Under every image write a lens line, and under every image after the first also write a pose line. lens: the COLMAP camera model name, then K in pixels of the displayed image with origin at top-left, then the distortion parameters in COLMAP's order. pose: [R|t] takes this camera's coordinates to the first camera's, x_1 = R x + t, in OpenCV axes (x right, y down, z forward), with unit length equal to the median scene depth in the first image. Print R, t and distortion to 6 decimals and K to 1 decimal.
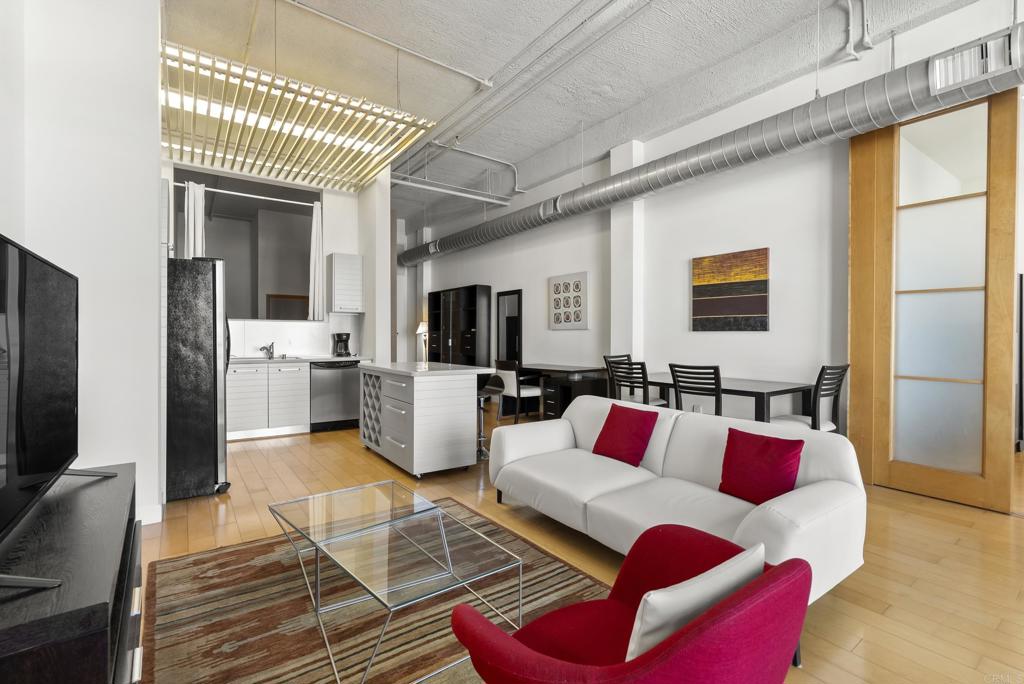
lens RADIAL K [[460.5, 0, 512.8], [0, 460.5, 338.6], [0, 0, 1]] dist [-0.013238, 0.005156]
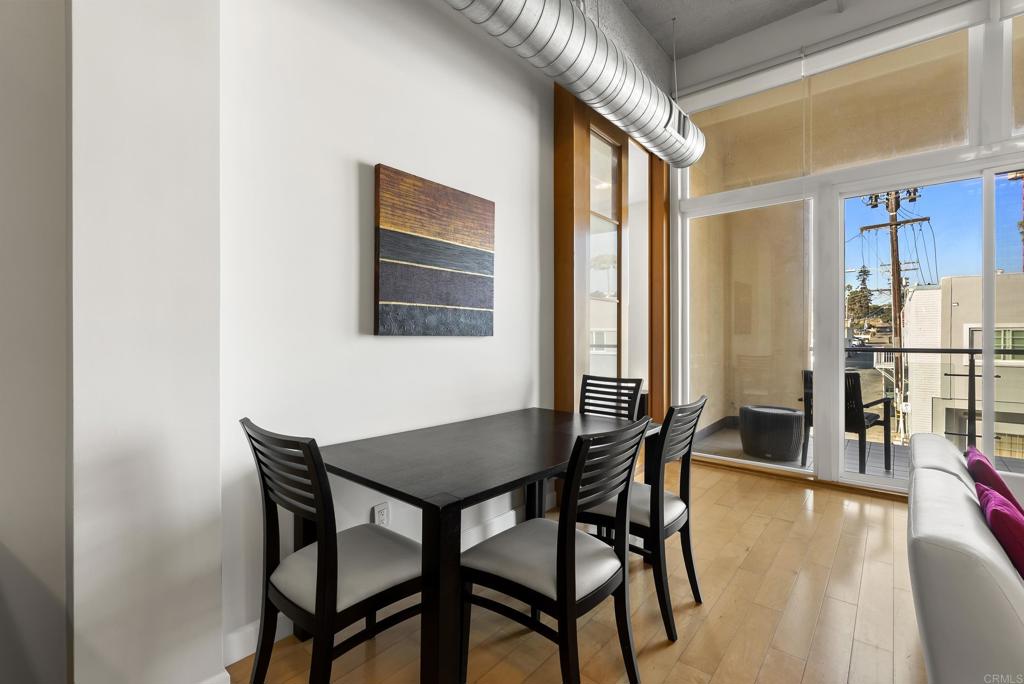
lens RADIAL K [[460.5, 0, 512.8], [0, 460.5, 338.6], [0, 0, 1]] dist [-0.013238, 0.005156]
pose [[-0.251320, -0.007486, 0.967875, -0.057979], [0.007730, 0.999923, 0.009741, -0.018219], [-0.967873, 0.009929, -0.251242, 1.111055]]
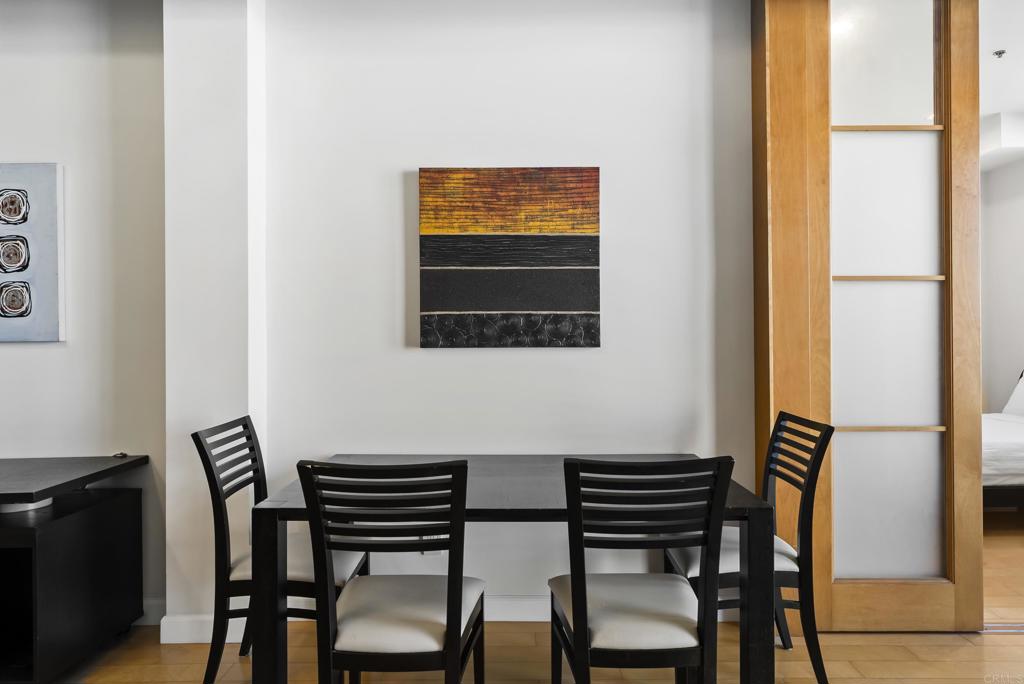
lens RADIAL K [[615.9, 0, 512.0], [0, 615.9, 342.0], [0, 0, 1]] dist [-0.004204, -0.001283]
pose [[0.585092, -0.001852, 0.810965, -0.002207], [0.014312, 0.999865, -0.008042, -0.017455], [-0.810841, 0.016312, 0.585040, 0.694590]]
